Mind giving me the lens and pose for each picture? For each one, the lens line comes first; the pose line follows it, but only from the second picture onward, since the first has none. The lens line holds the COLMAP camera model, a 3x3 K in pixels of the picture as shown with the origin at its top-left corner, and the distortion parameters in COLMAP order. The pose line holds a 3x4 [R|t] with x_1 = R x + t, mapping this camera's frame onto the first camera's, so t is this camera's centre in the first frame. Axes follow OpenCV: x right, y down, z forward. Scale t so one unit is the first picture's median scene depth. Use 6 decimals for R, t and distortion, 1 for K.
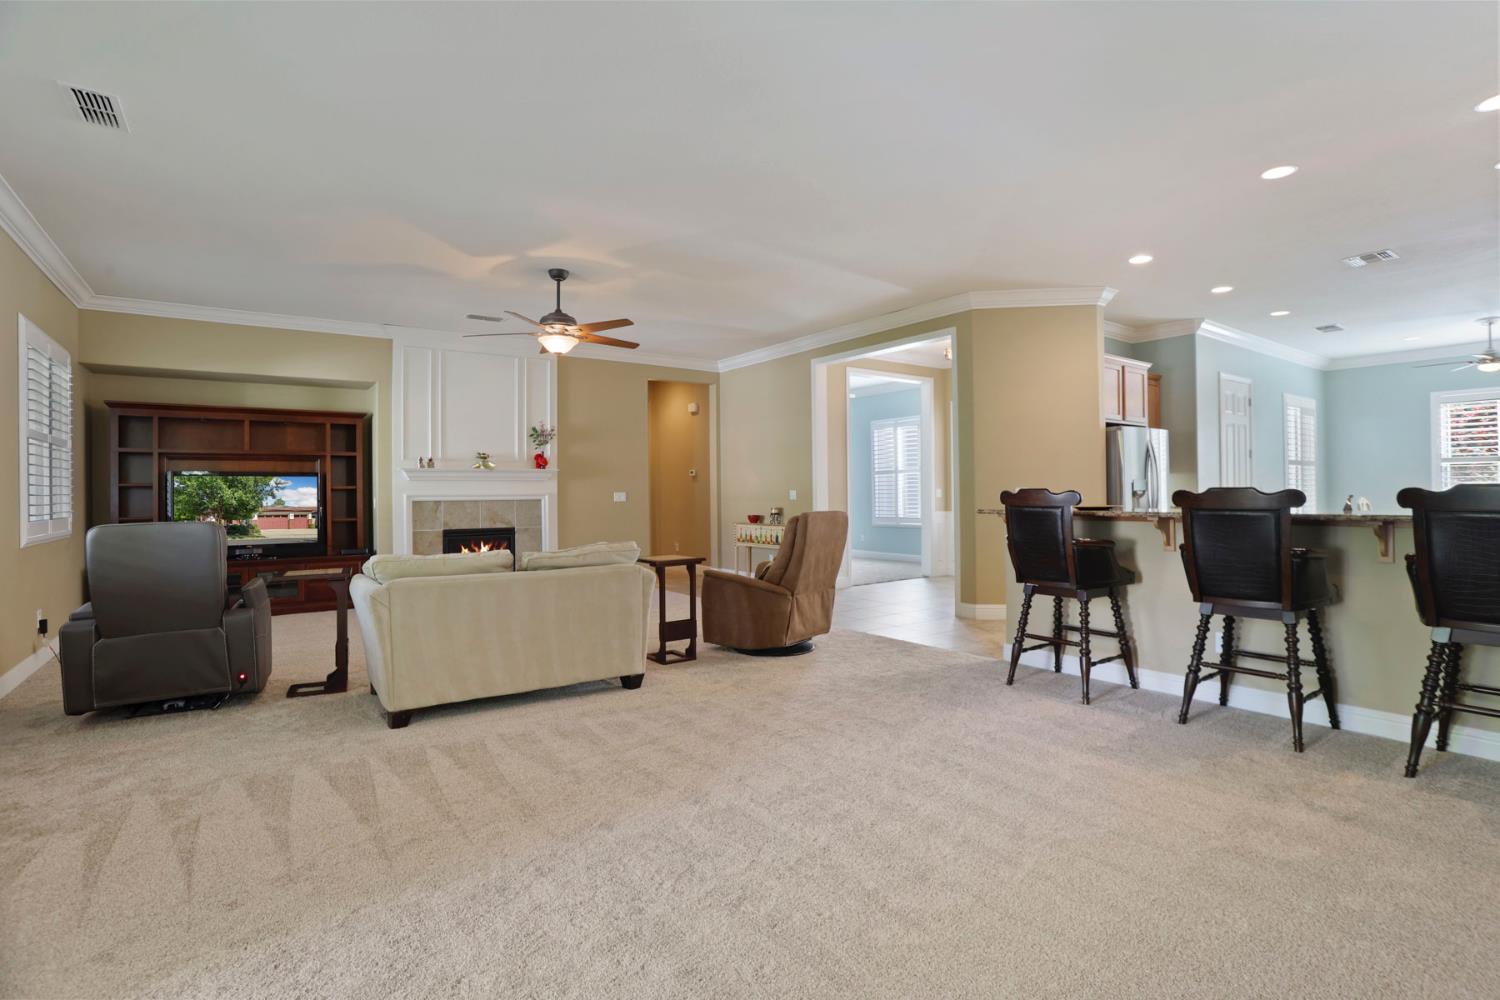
lens RADIAL K [[746.7, 0, 756.2], [0, 746.7, 493.9], [0, 0, 1]] dist [-0.070596, 0.032220]
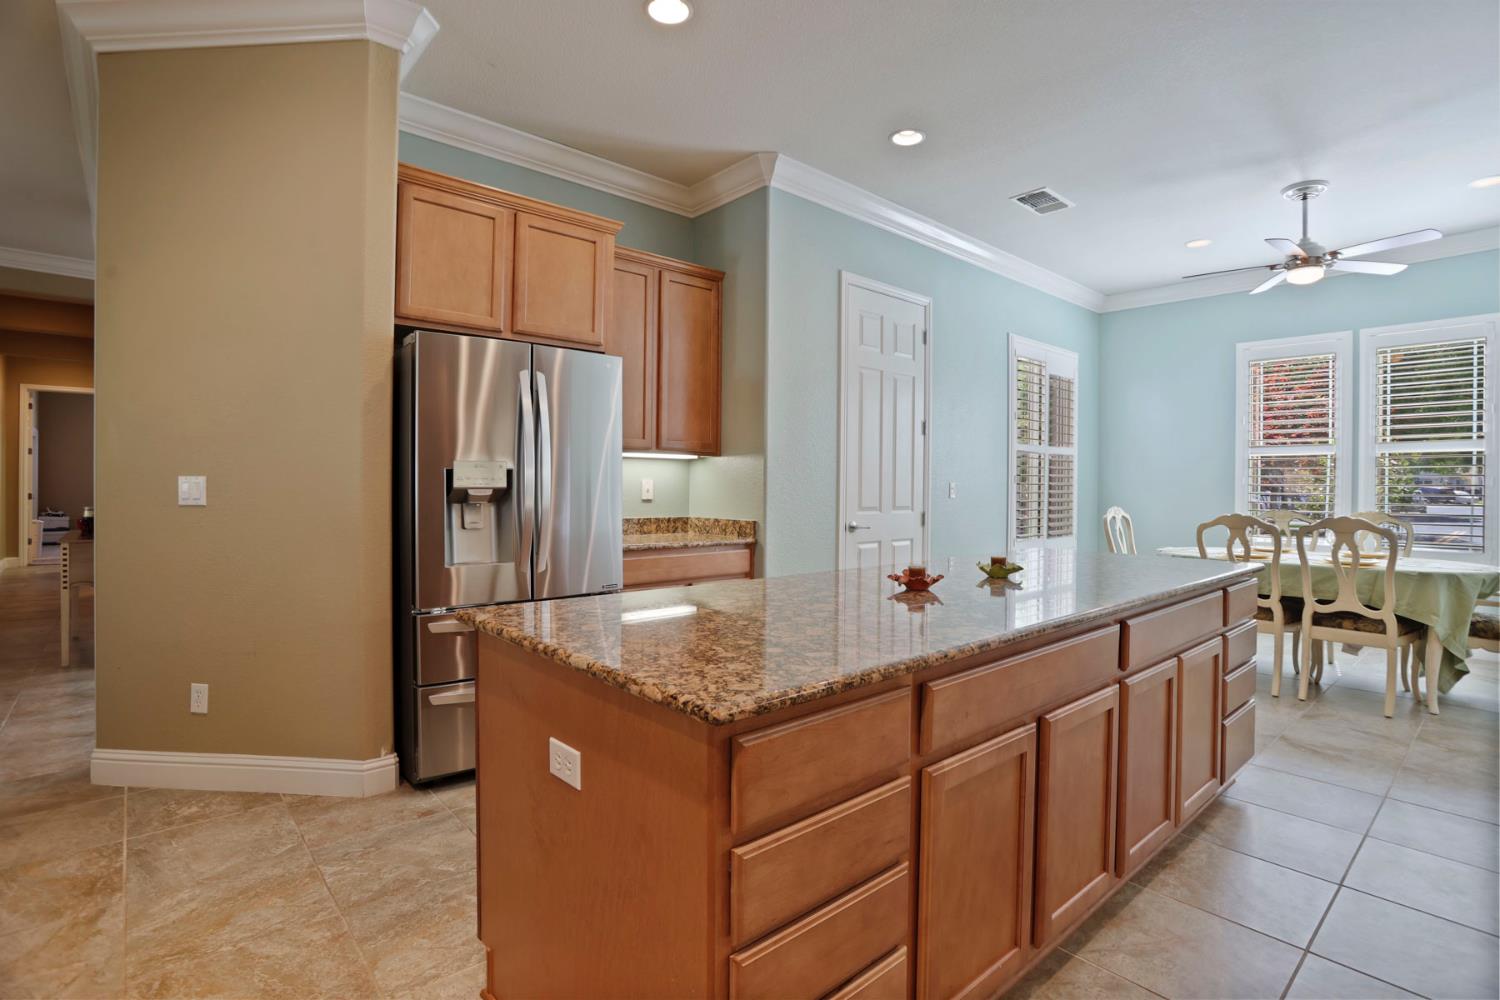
lens RADIAL K [[733.5, 0, 759.5], [0, 733.5, 487.6], [0, 0, 1]] dist [-0.064954, 0.030748]
pose [[0.995535, 0.020086, 0.092227, 0.619757], [-0.020333, 0.999792, 0.001748, -0.008263], [-0.092172, -0.003616, 0.995737, 0.547923]]
